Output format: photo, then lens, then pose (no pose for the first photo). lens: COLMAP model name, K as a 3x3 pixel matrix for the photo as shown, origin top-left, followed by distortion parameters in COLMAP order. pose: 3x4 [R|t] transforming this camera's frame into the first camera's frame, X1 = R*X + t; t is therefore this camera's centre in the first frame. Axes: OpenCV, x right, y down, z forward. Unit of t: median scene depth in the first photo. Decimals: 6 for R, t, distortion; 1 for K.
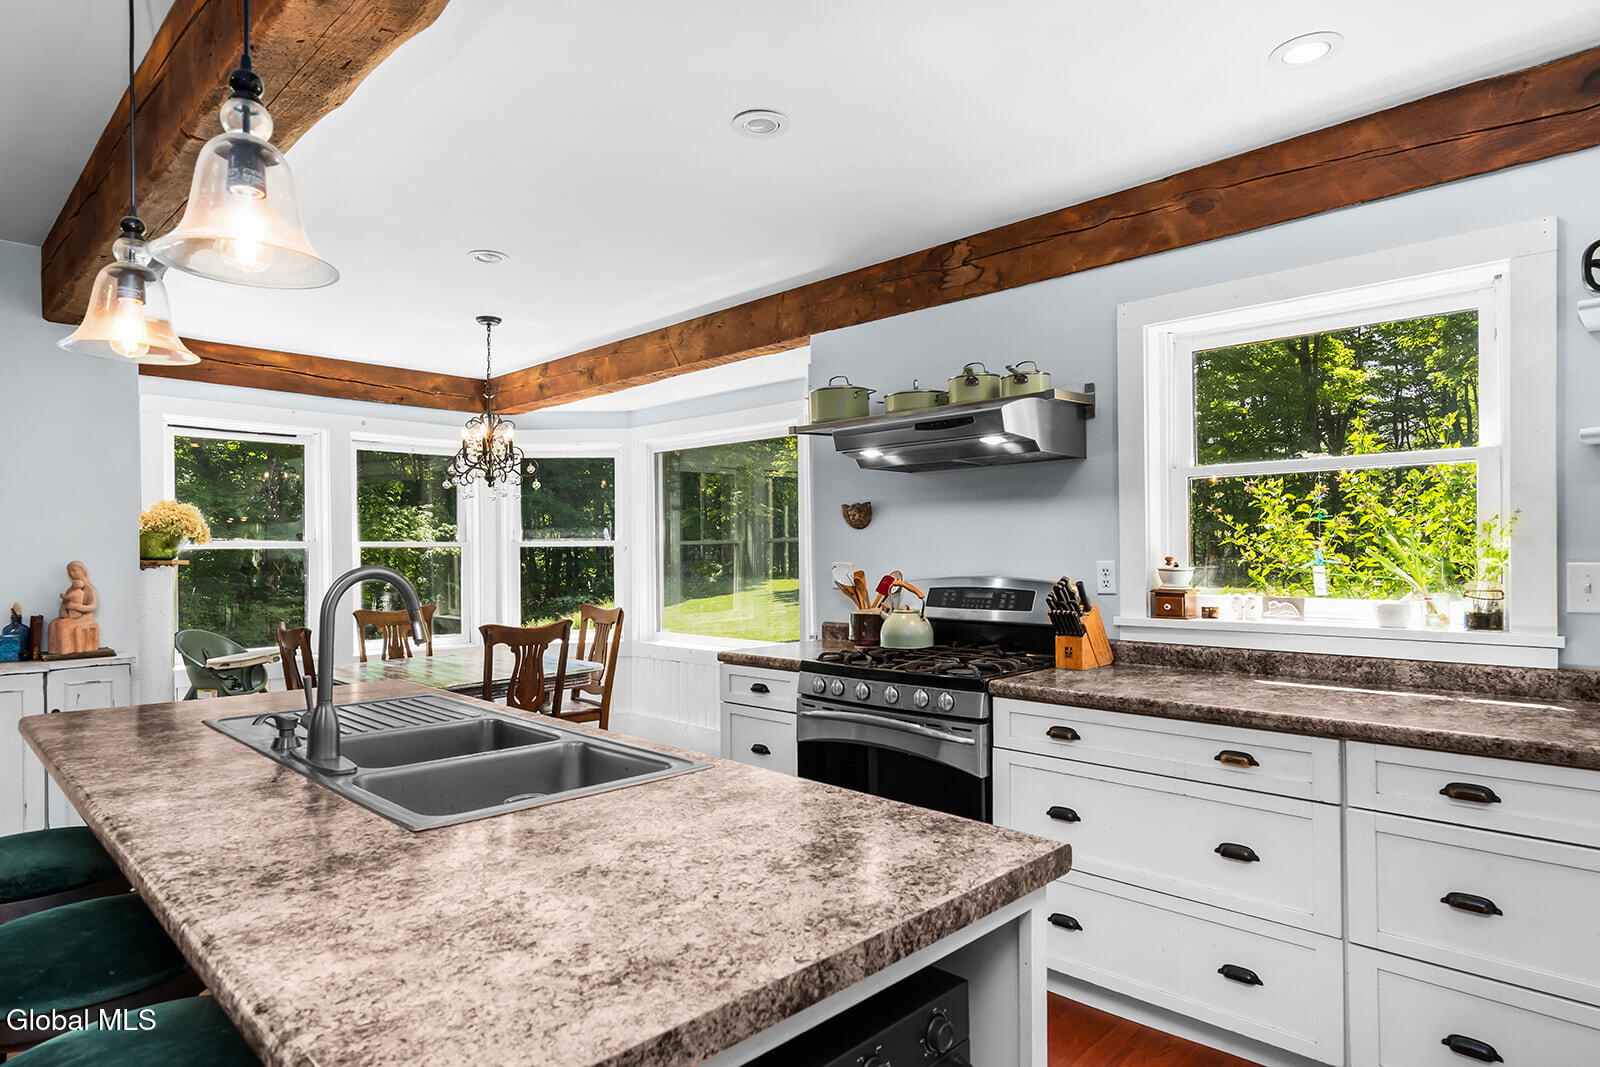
lens RADIAL K [[875.7, 0, 795.6], [0, 875.7, 561.6], [0, 0, 1]] dist [0.010150, -0.001826]
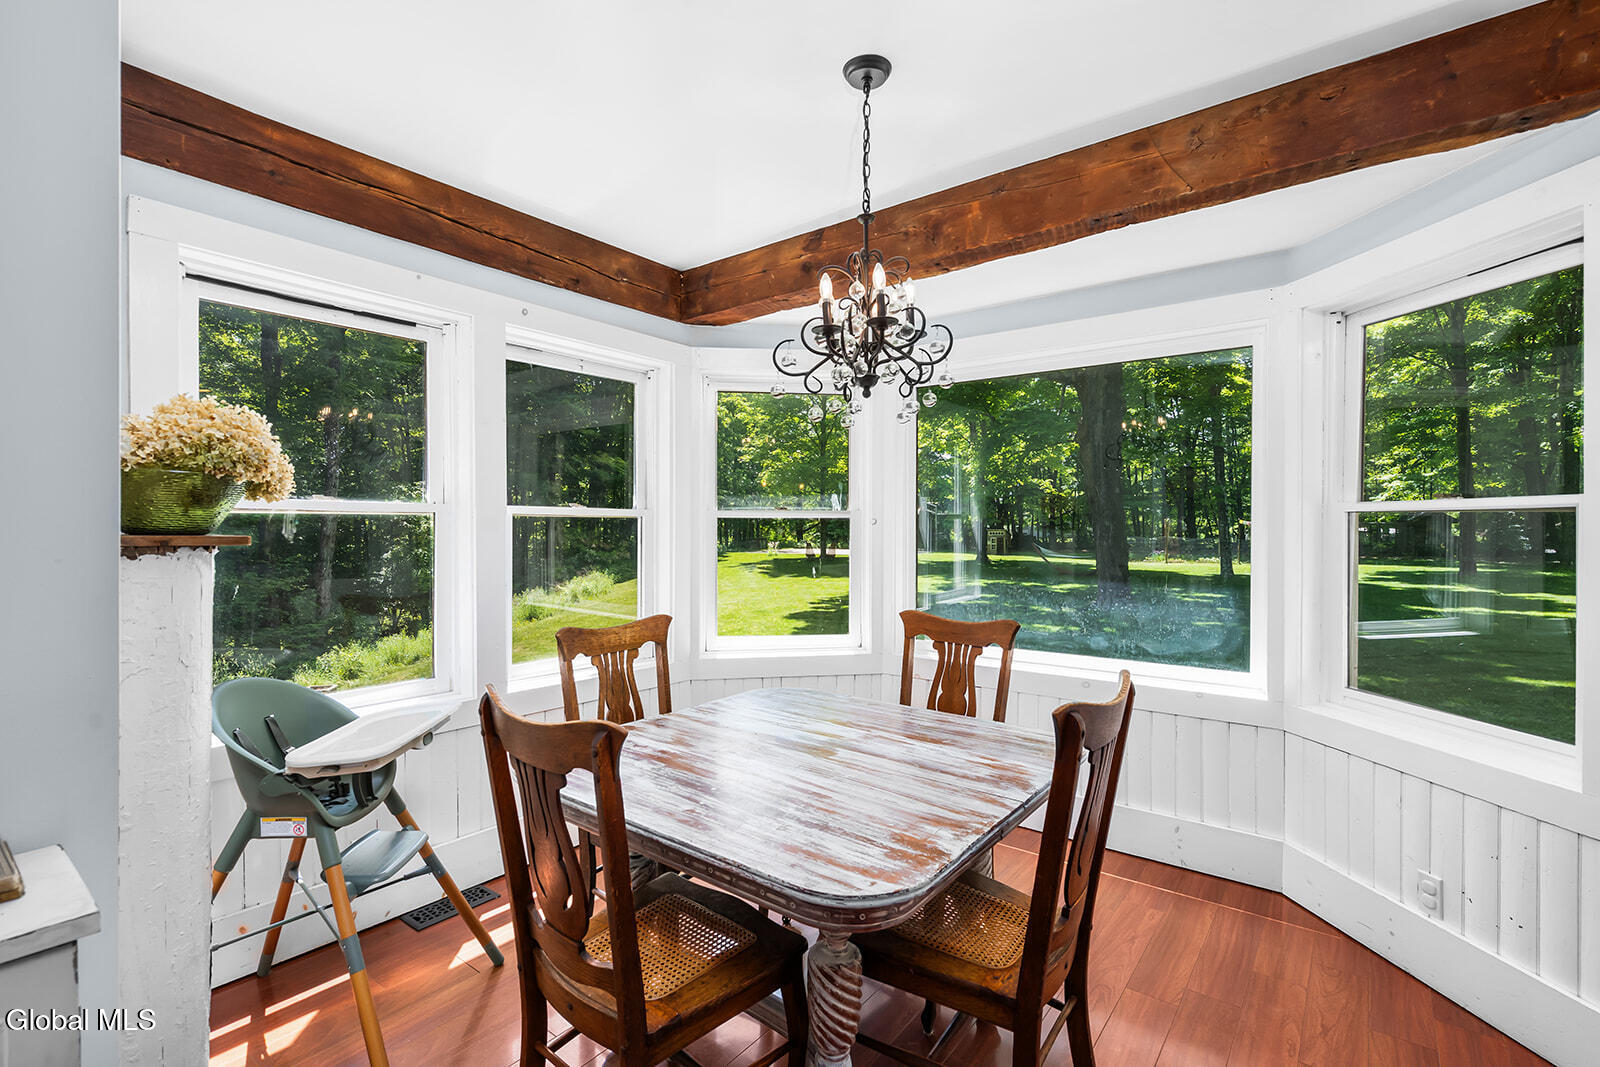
lens RADIAL K [[753.8, 0, 831.4], [0, 753.8, 544.0], [0, 0, 1]] dist [-0.005164, 0.002391]
pose [[0.994185, 0.008508, 0.107347, -0.363986], [-0.009627, 0.999905, 0.009908, -0.003259], [-0.107253, -0.010884, 0.994172, 0.492838]]
